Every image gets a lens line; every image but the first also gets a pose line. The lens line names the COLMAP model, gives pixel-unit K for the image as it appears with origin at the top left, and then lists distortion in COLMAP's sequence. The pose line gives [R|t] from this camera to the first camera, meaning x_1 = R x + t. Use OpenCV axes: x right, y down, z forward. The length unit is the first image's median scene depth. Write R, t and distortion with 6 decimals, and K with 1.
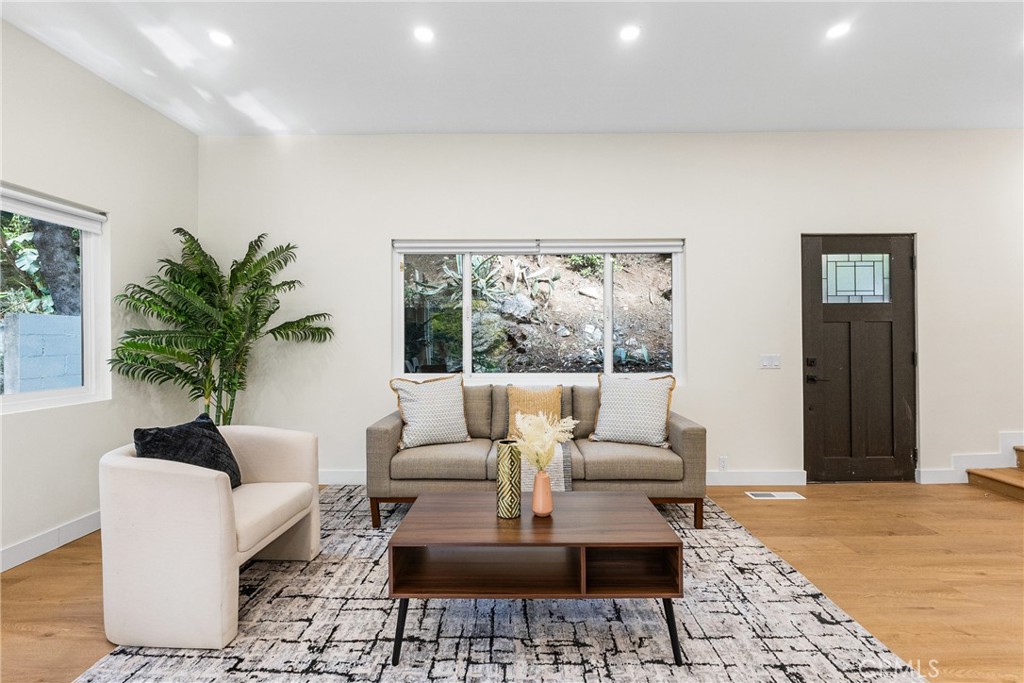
lens RADIAL K [[426.3, 0, 520.6], [0, 426.3, 339.3], [0, 0, 1]] dist [-0.007457, -0.000301]
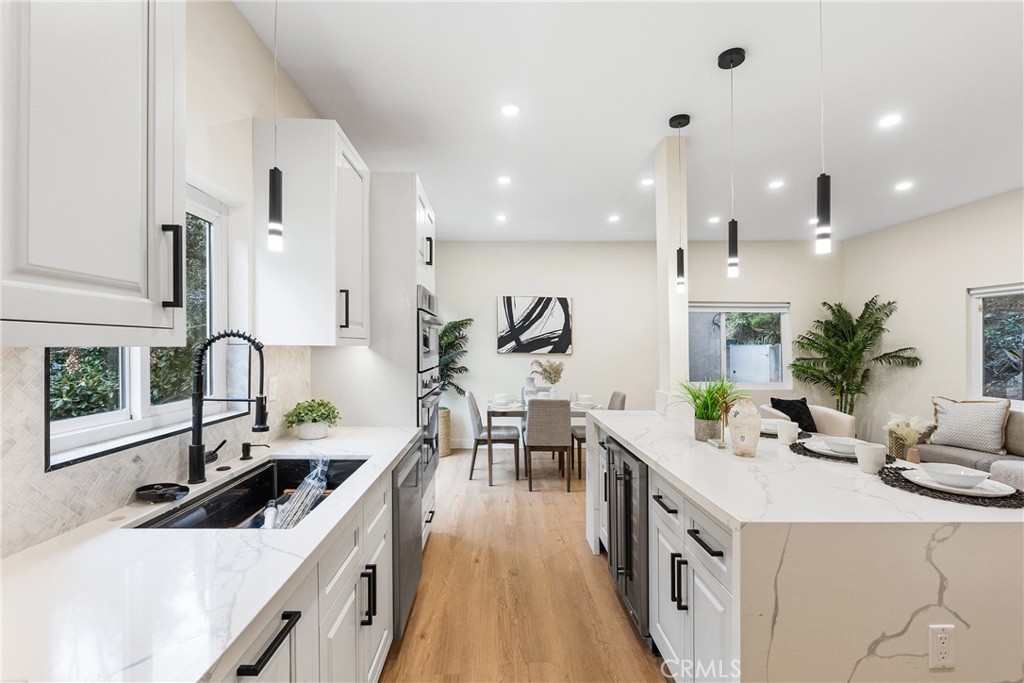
lens RADIAL K [[445.3, 0, 509.3], [0, 445.3, 342.2], [0, 0, 1]] dist [-0.003366, -0.000704]
pose [[0.053715, -0.002742, -0.998553, 0.947492], [-0.006065, 0.999977, -0.003072, -0.064672], [0.998538, 0.006221, 0.053698, -0.431454]]
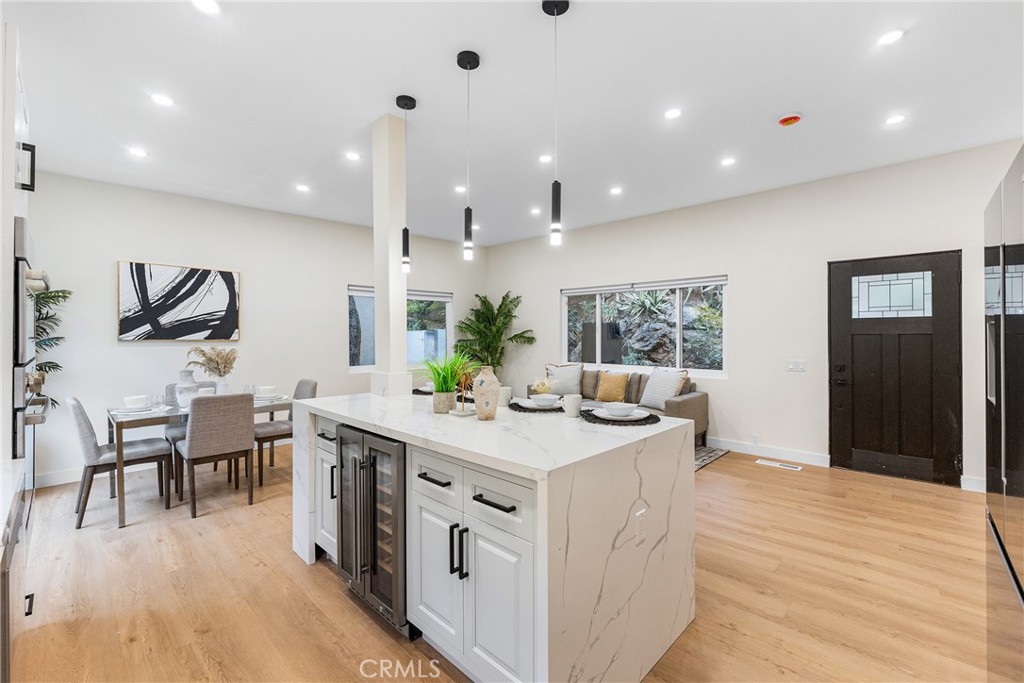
lens RADIAL K [[433.8, 0, 519.8], [0, 433.8, 326.9], [0, 0, 1]] dist [-0.002186, 0.000059]
pose [[0.738294, -0.010111, -0.674404, 0.853080], [0.001771, 0.999913, -0.013053, -0.047816], [0.674477, 0.008442, 0.738248, -0.520625]]
